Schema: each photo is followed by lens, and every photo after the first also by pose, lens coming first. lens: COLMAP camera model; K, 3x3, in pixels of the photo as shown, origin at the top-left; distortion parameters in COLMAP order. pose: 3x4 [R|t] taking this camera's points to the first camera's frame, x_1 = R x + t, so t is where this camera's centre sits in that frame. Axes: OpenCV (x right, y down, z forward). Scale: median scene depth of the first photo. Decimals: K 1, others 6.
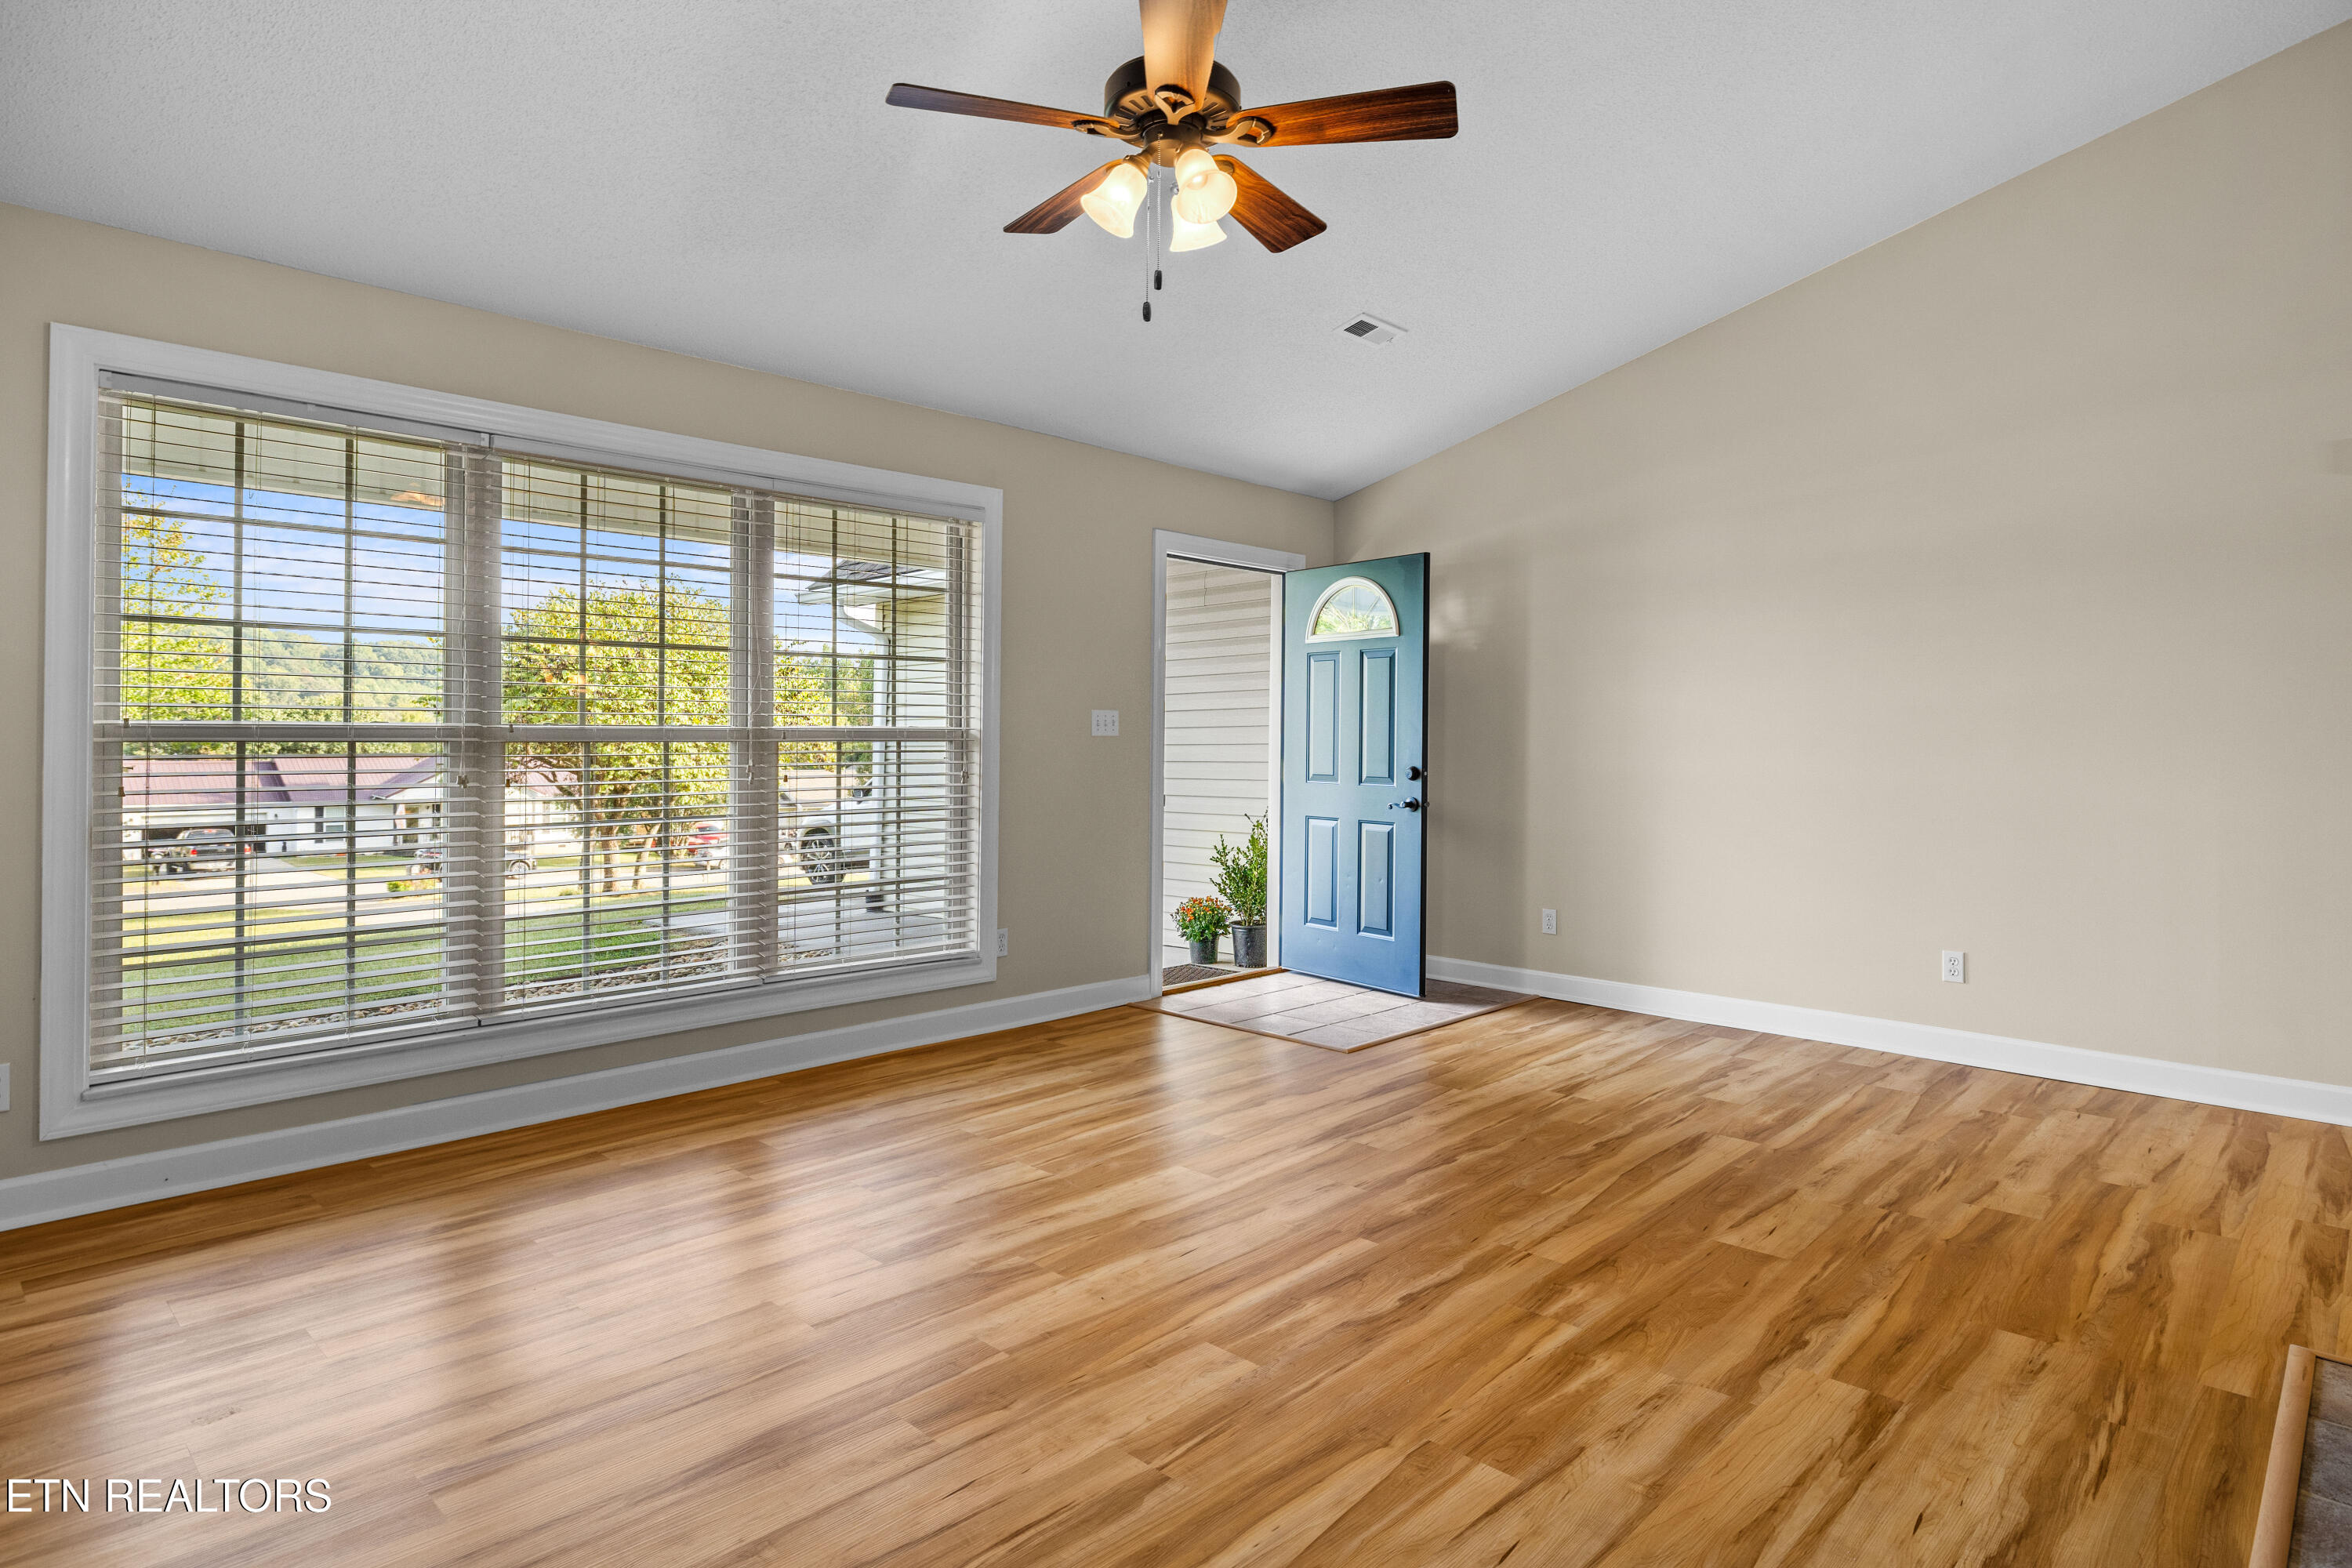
lens RADIAL K [[1257.0, 0, 1159.3], [0, 1257.0, 764.4], [0, 0, 1]] dist [-0.001193, 0.001280]
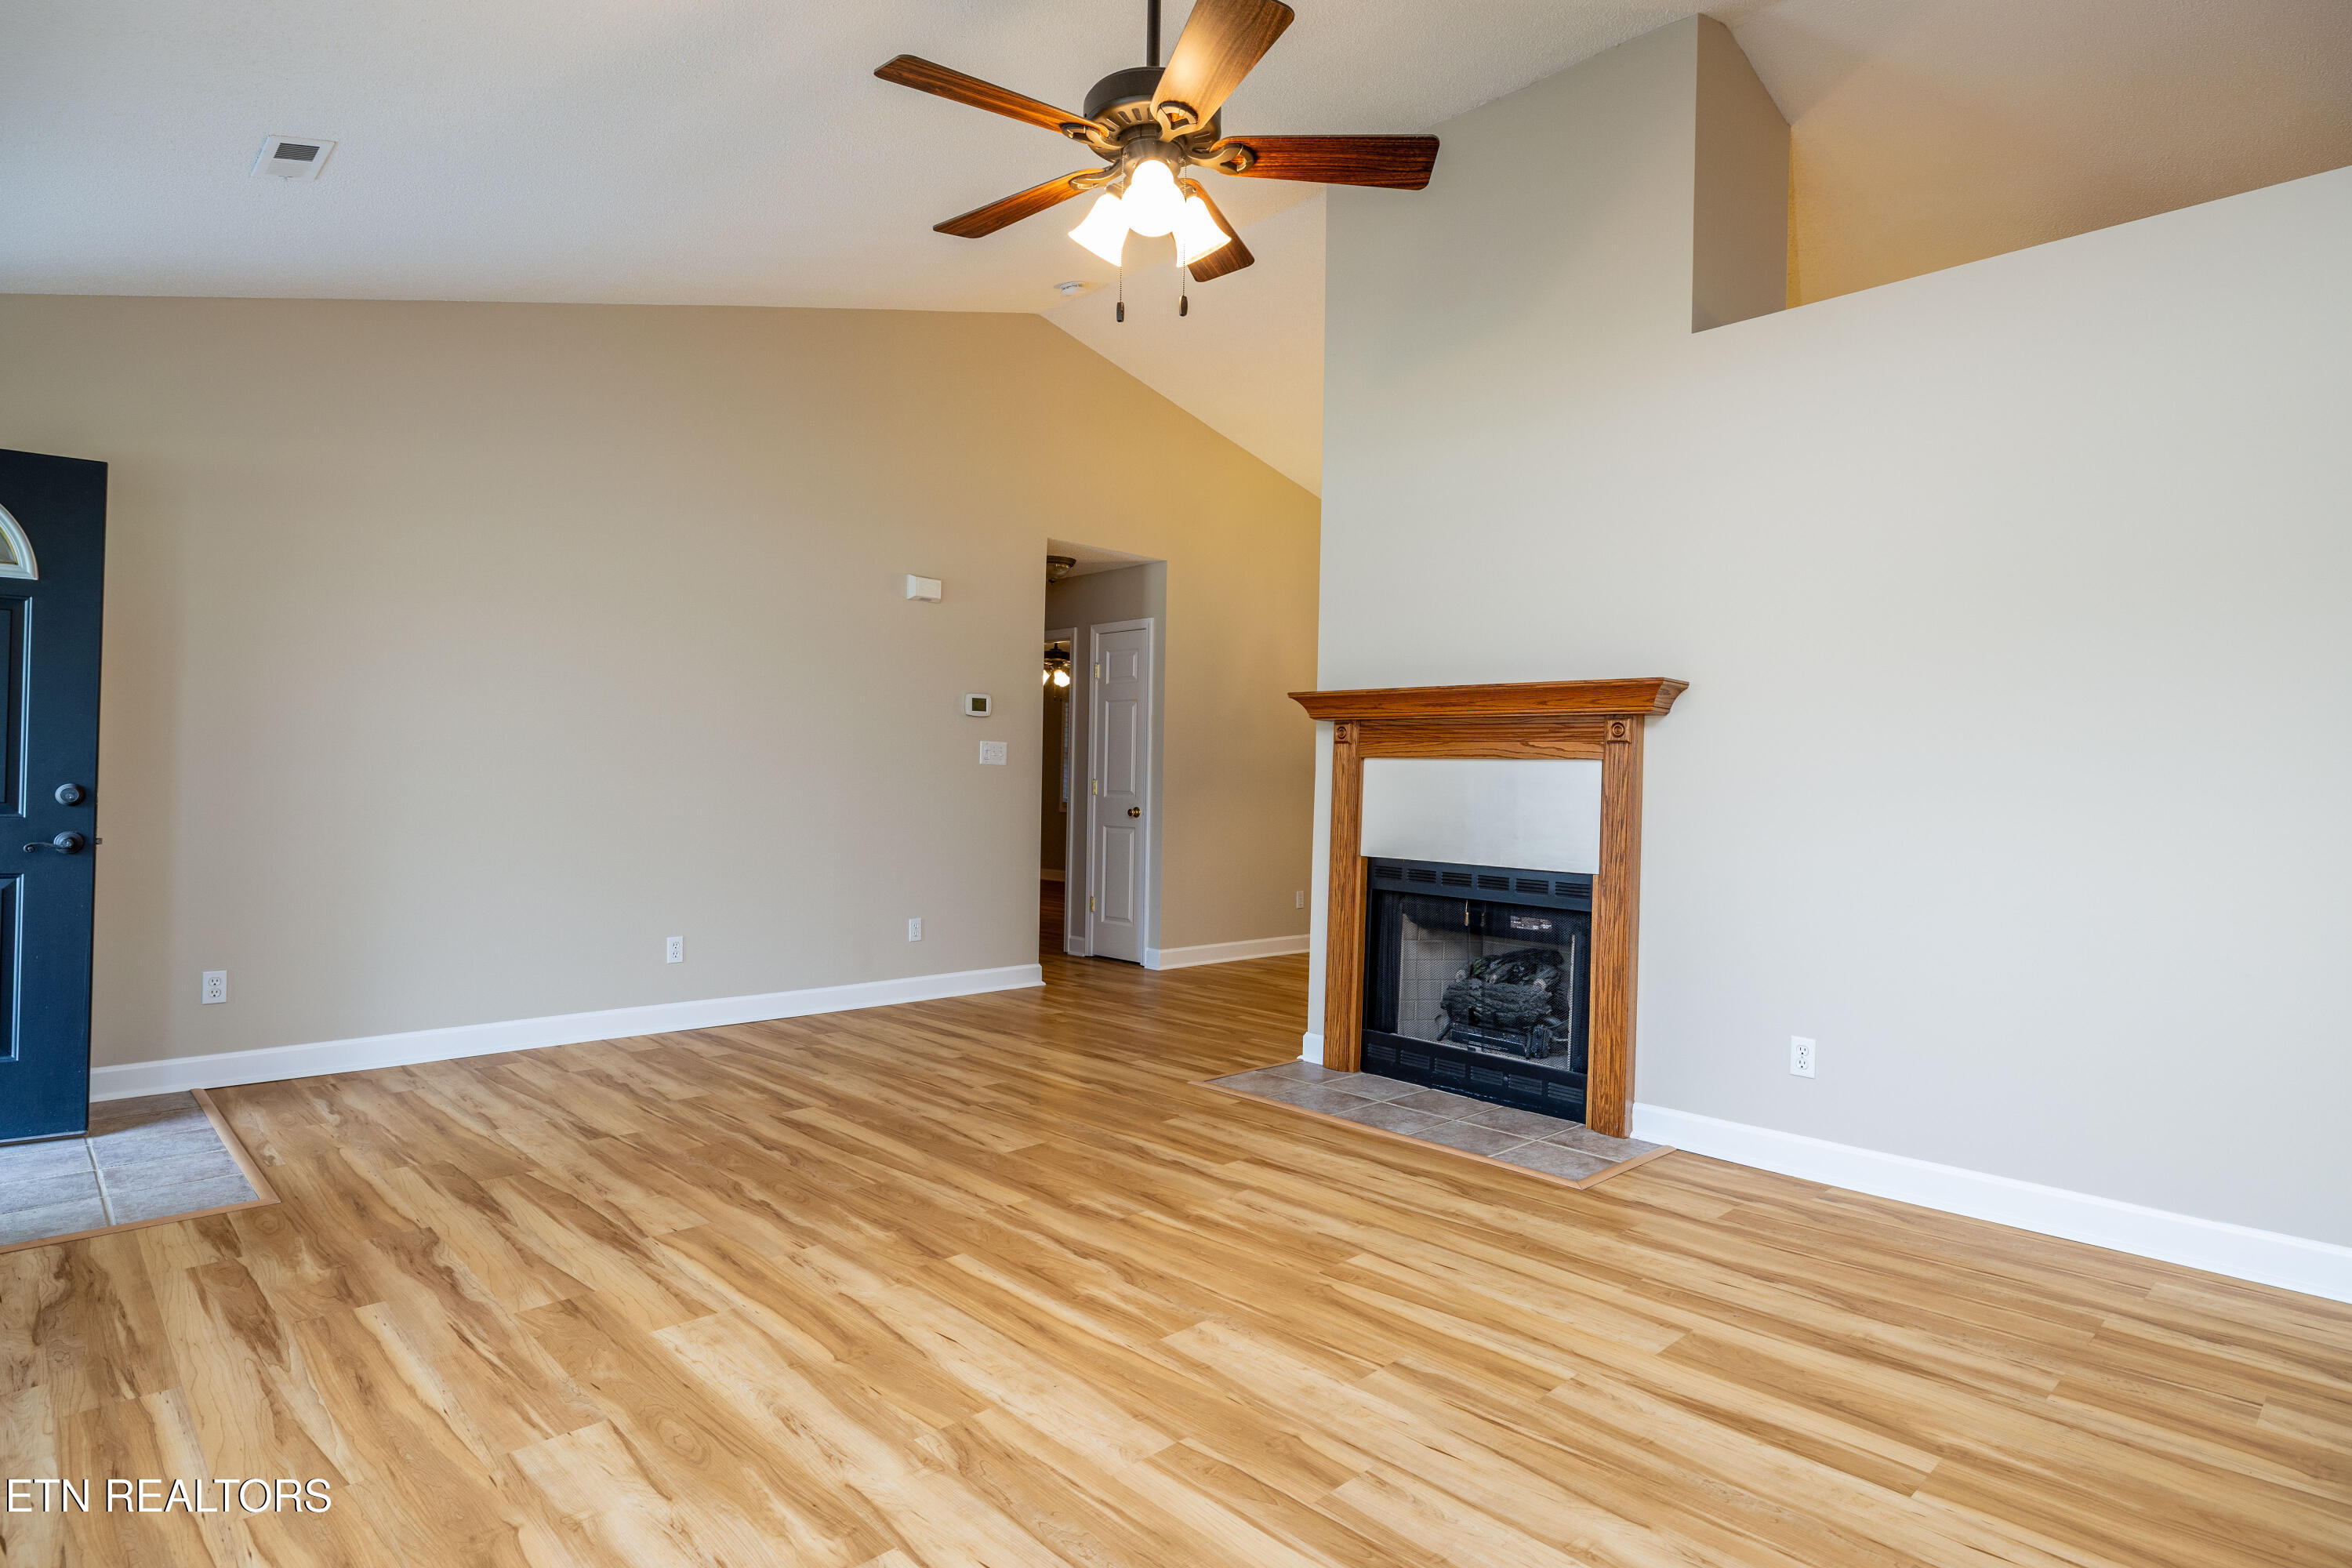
lens RADIAL K [[1257.0, 0, 1157.2], [0, 1257.0, 787.7], [0, 0, 1]] dist [-0.001193, 0.001280]
pose [[0.038694, -0.014515, 0.999146, -0.915074], [-0.000705, 0.999894, 0.014553, -0.013047], [-0.999251, -0.001267, 0.038680, 0.880746]]
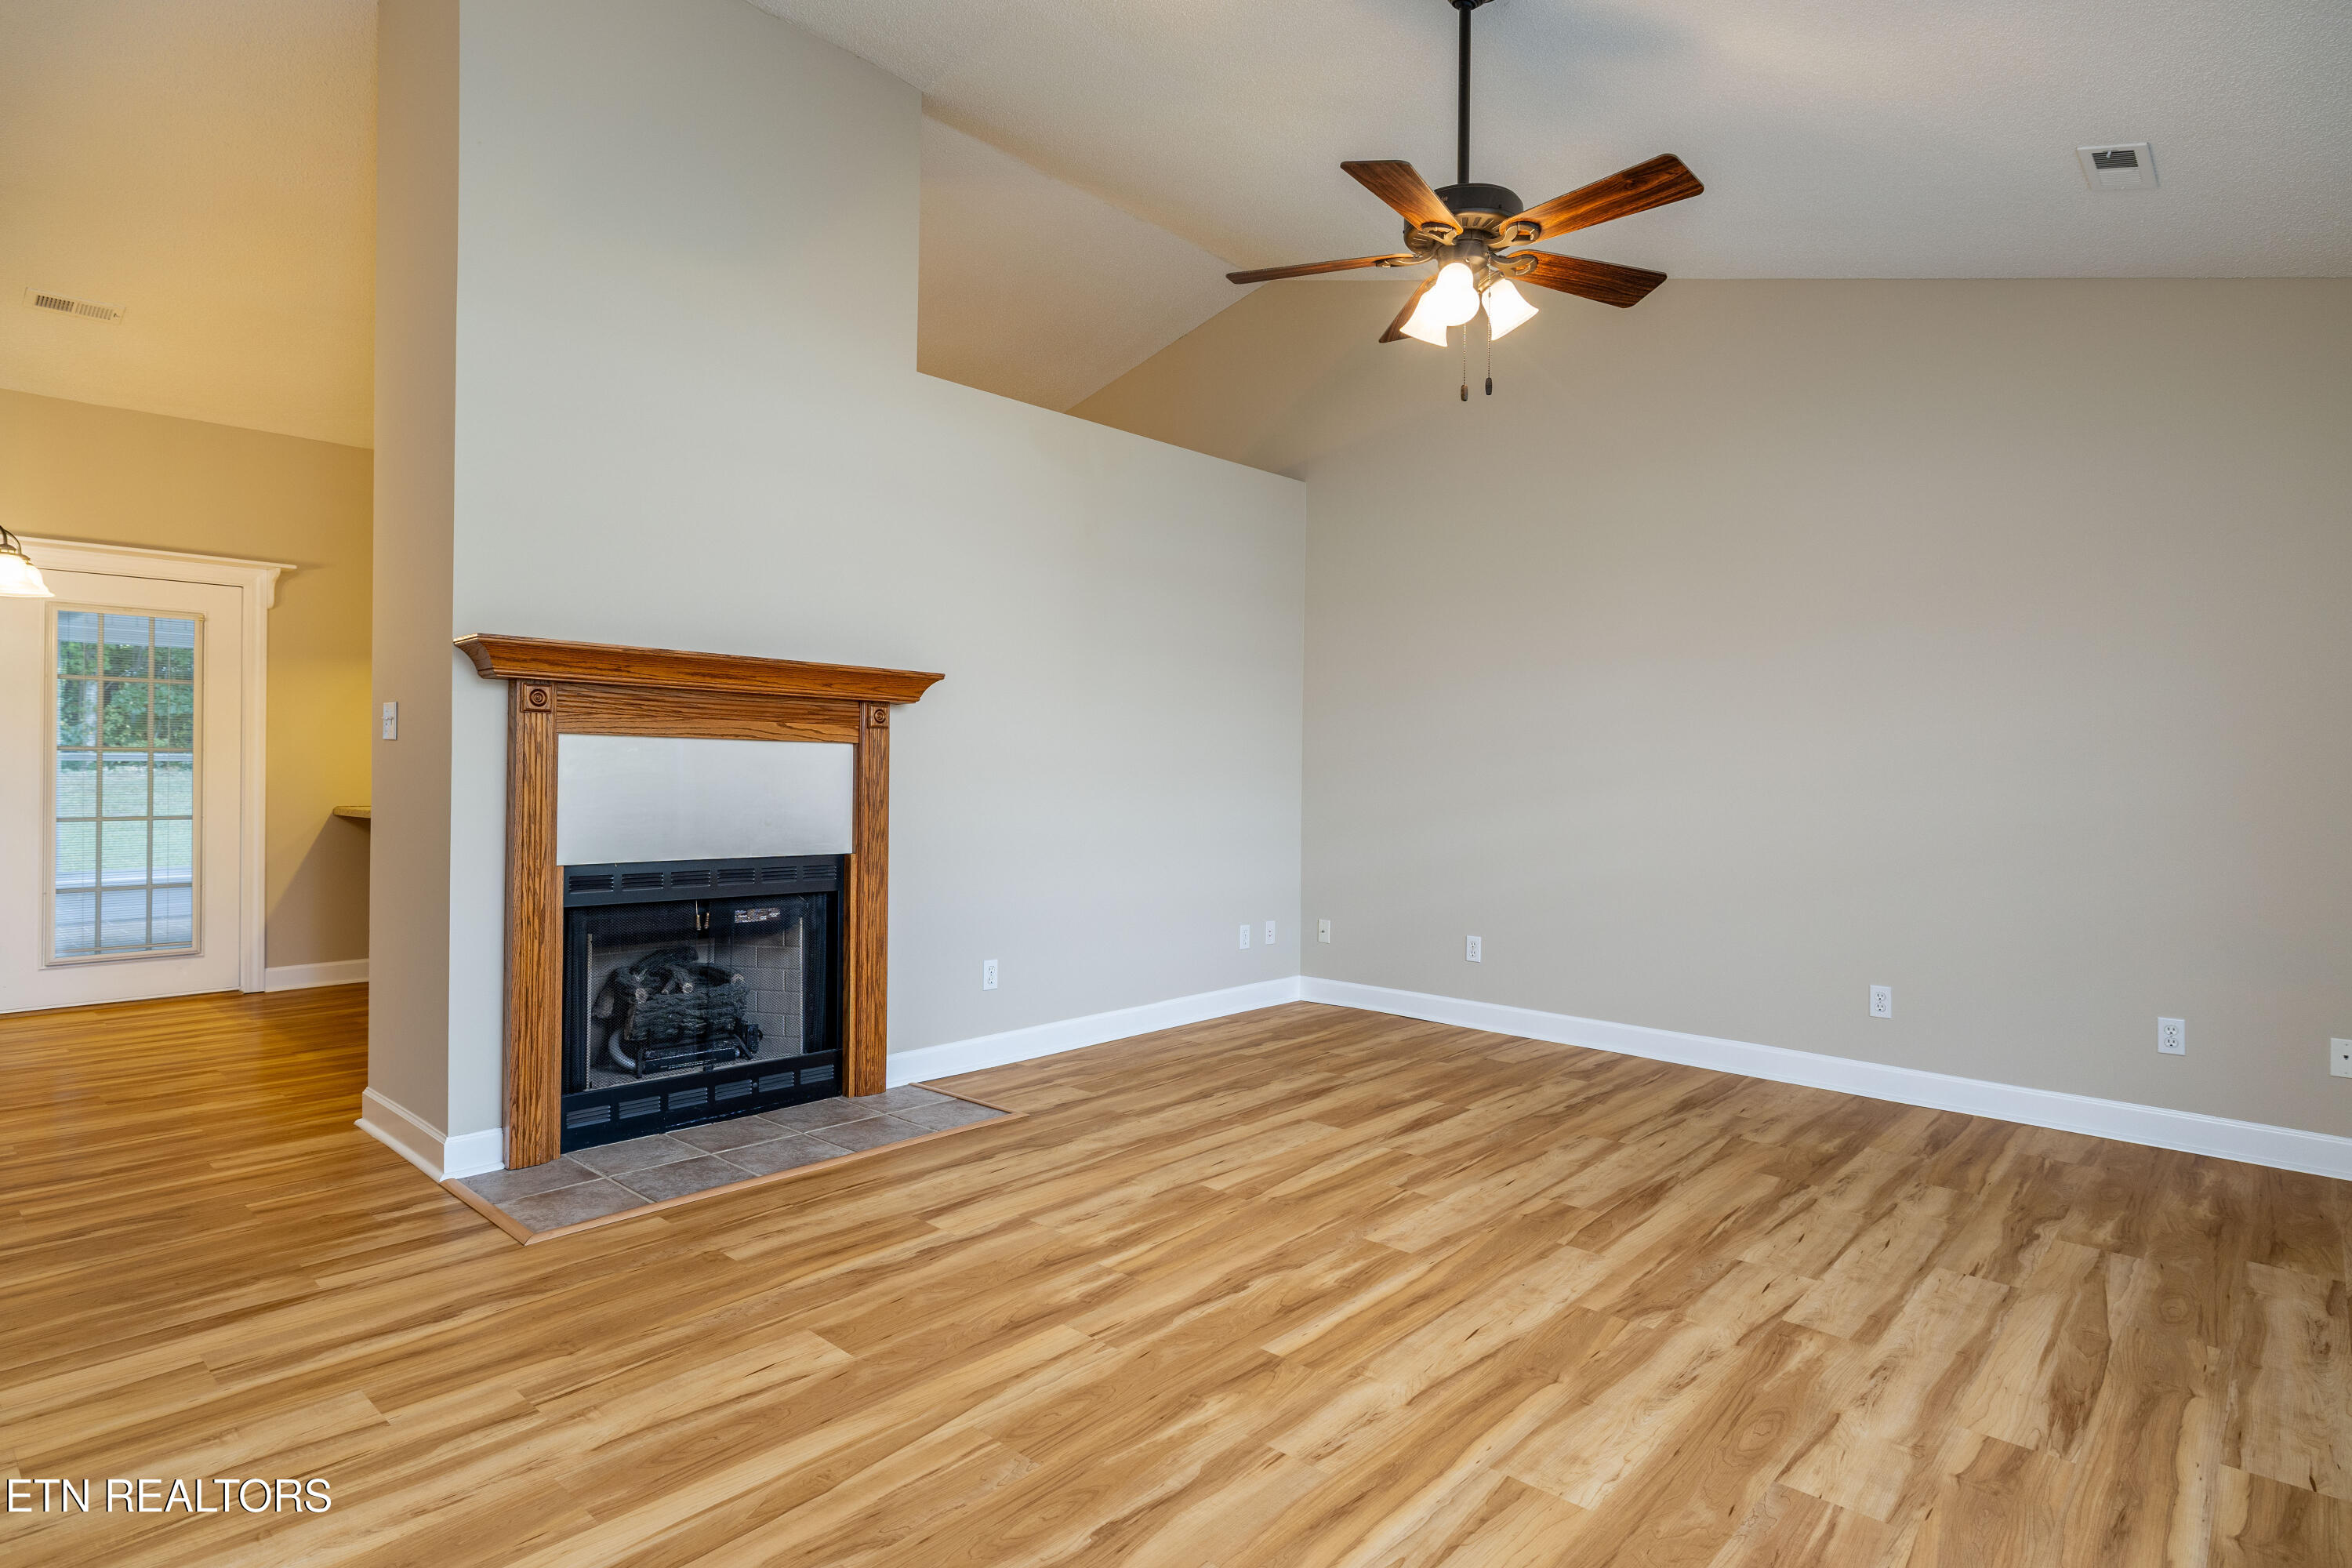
lens RADIAL K [[1257.0, 0, 1172.2], [0, 1257.0, 772.7], [0, 0, 1]] dist [-0.001193, 0.001280]
pose [[-0.998682, -0.019609, -0.047435, 0.309534], [-0.020579, 0.999587, 0.020044, -0.027680], [0.047022, 0.020994, -0.998673, 2.020215]]
